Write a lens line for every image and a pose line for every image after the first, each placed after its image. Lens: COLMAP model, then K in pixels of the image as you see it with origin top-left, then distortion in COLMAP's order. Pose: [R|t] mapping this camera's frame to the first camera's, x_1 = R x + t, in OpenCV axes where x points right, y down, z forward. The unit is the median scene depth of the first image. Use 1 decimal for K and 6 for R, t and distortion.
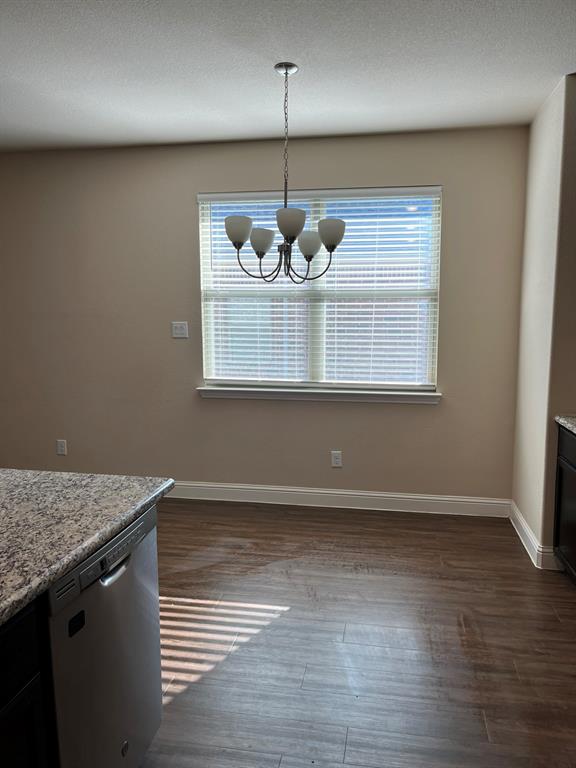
lens RADIAL K [[577.9, 0, 286.7], [0, 577.9, 387.9], [0, 0, 1]] dist [0.051229, -0.091398]
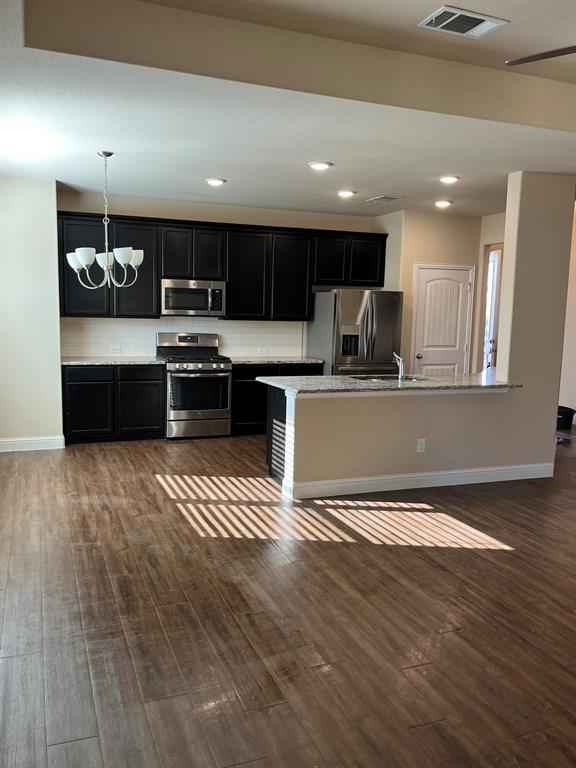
lens RADIAL K [[638.8, 0, 288.0], [0, 638.8, 384.0], [0, 0, 1]] dist [0.169296, -0.003838]
pose [[-0.521444, -0.126154, 0.843908, -1.718816], [0.066743, 0.979950, 0.187730, -0.229189], [-0.850671, 0.154216, -0.502569, 1.484218]]
